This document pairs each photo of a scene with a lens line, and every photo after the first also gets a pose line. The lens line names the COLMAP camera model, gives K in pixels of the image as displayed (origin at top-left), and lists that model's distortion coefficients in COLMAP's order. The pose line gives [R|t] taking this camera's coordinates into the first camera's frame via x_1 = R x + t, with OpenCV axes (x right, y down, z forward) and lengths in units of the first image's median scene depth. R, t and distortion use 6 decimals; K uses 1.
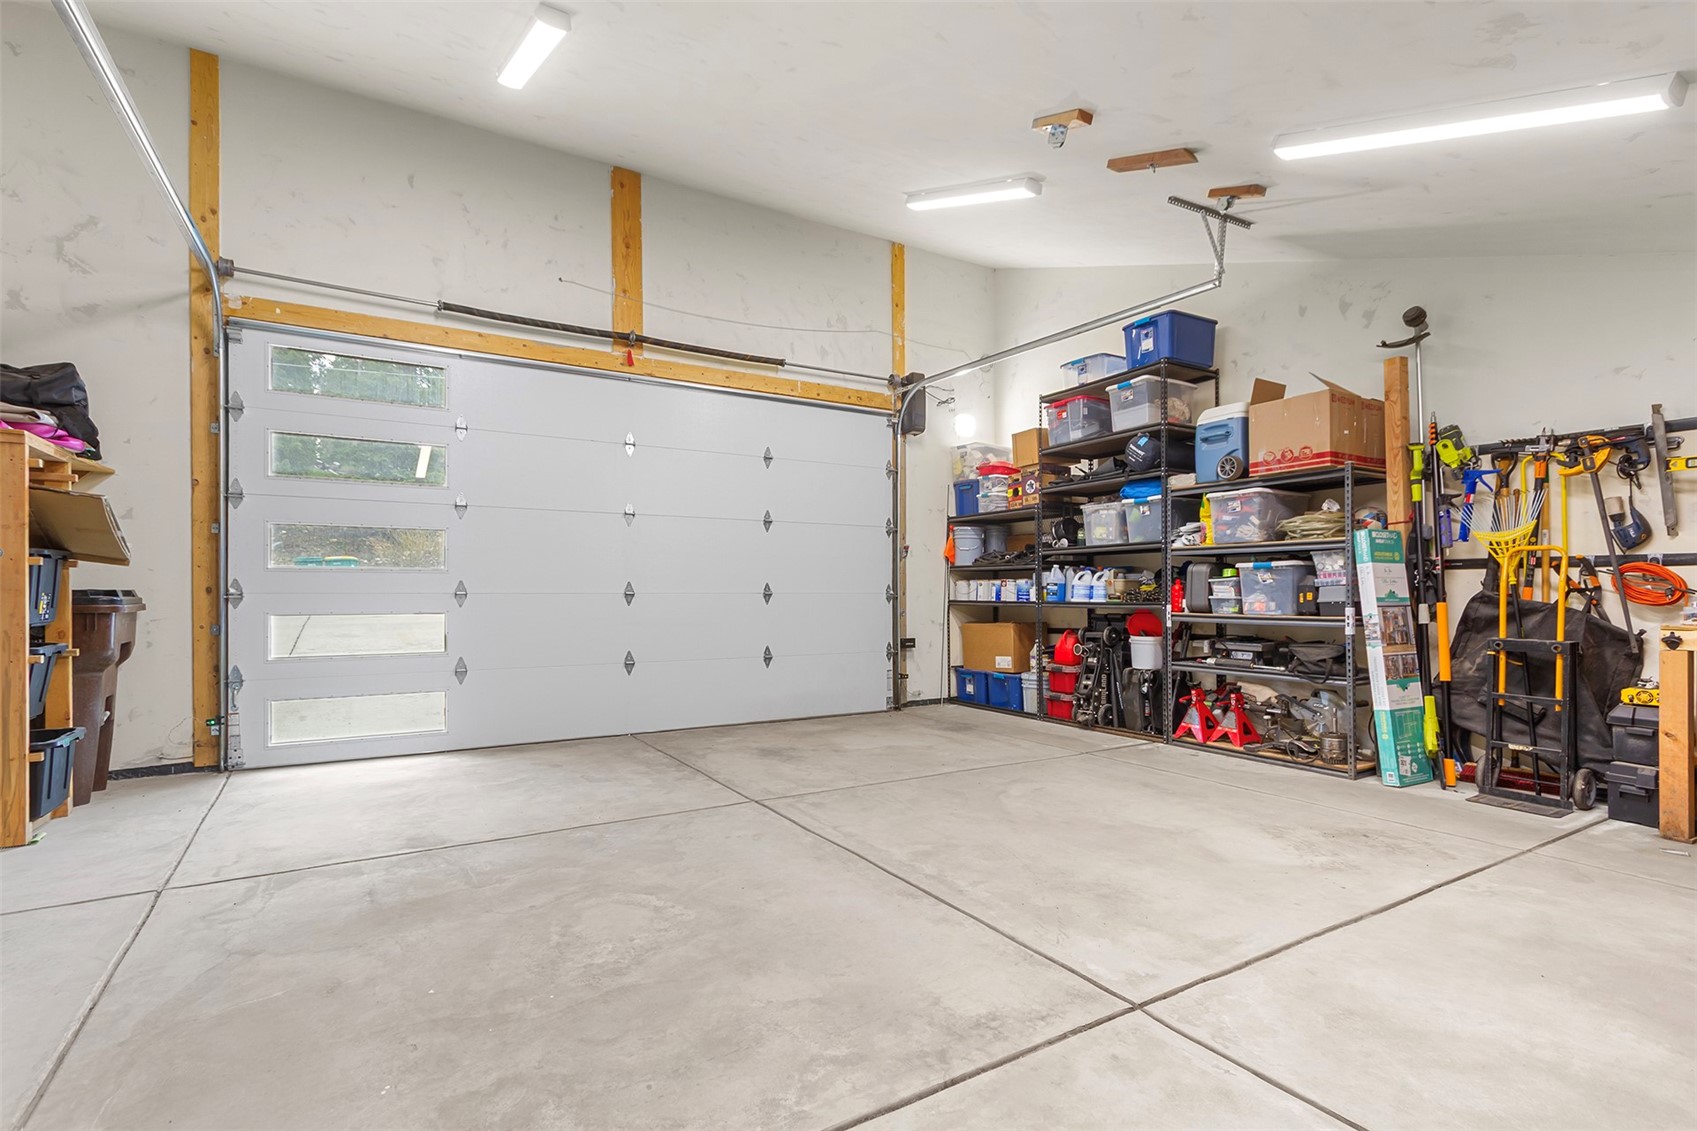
lens RADIAL K [[821.4, 0, 851.5], [0, 821.4, 578.4], [0, 0, 1]] dist [-0.000816, -0.000081]
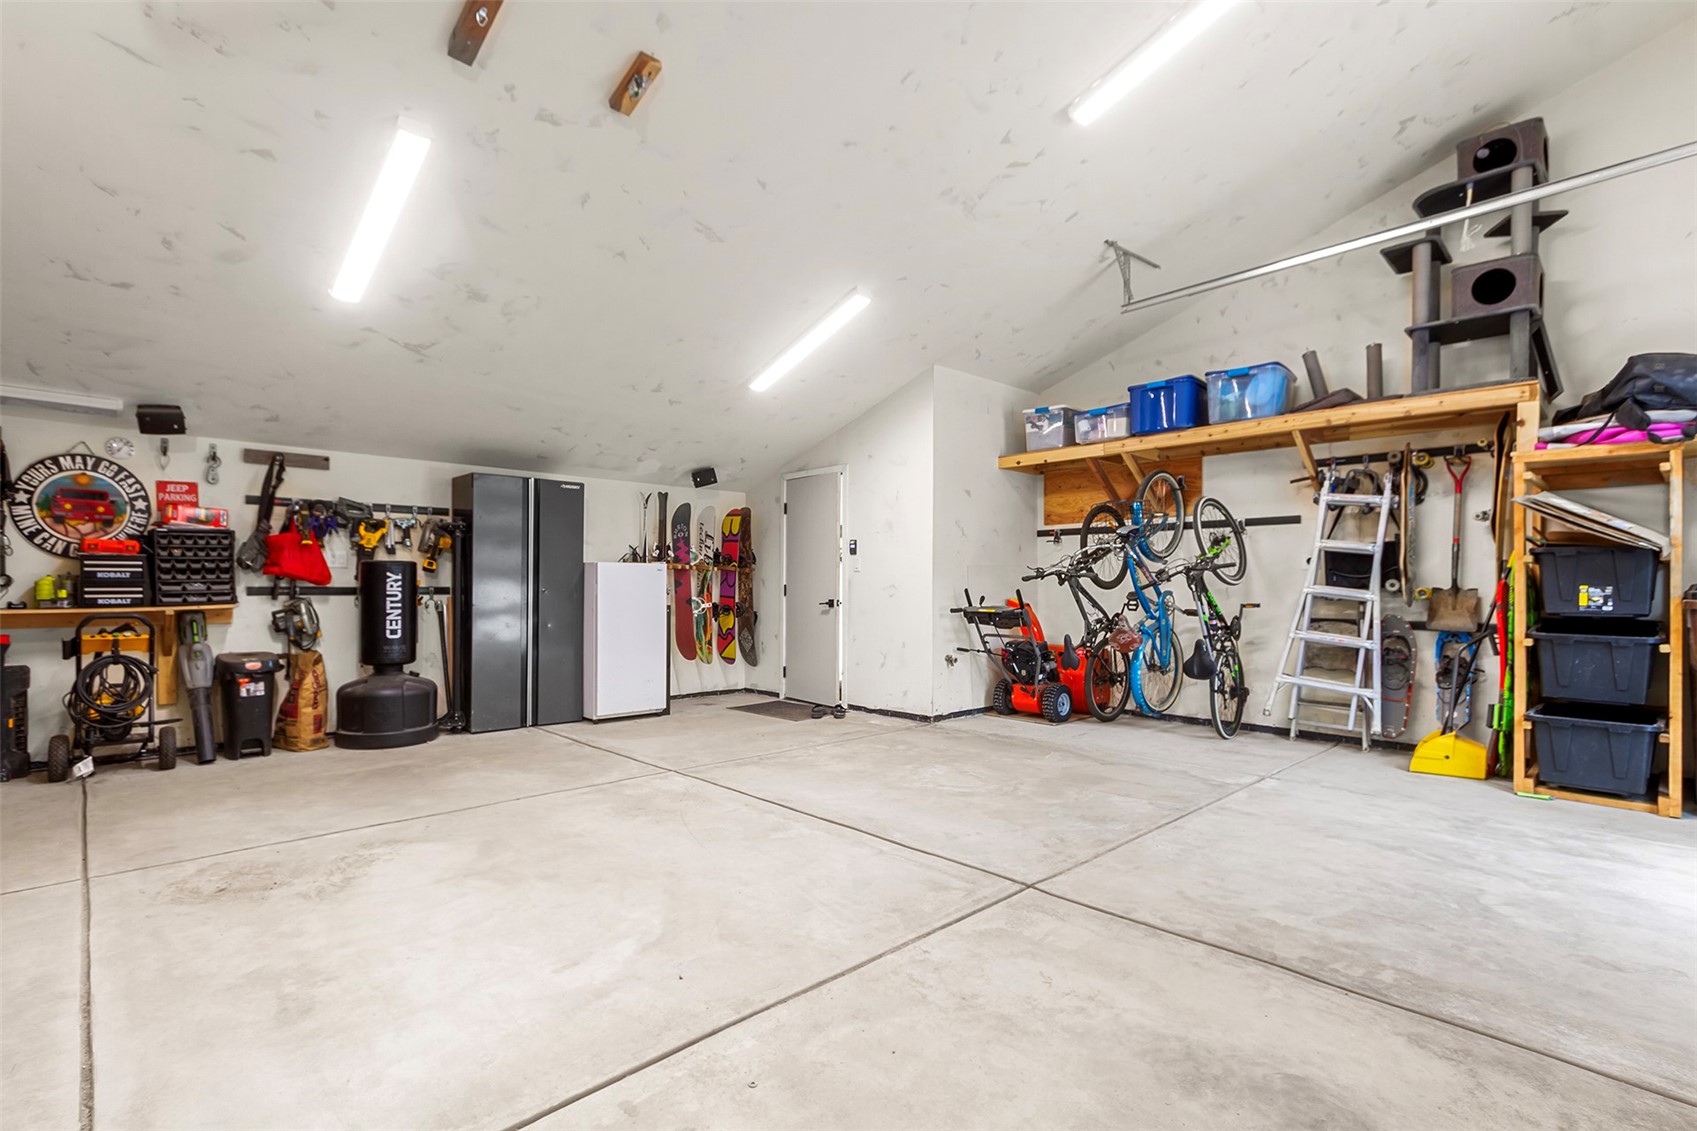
lens RADIAL K [[821.4, 0, 845.1], [0, 821.4, 577.7], [0, 0, 1]] dist [-0.000816, -0.000081]
pose [[-0.978398, -0.005182, -0.206666, 0.214556], [-0.000078, 0.999695, -0.024697, 0.035185], [0.206731, -0.024148, -0.978100, 1.983452]]
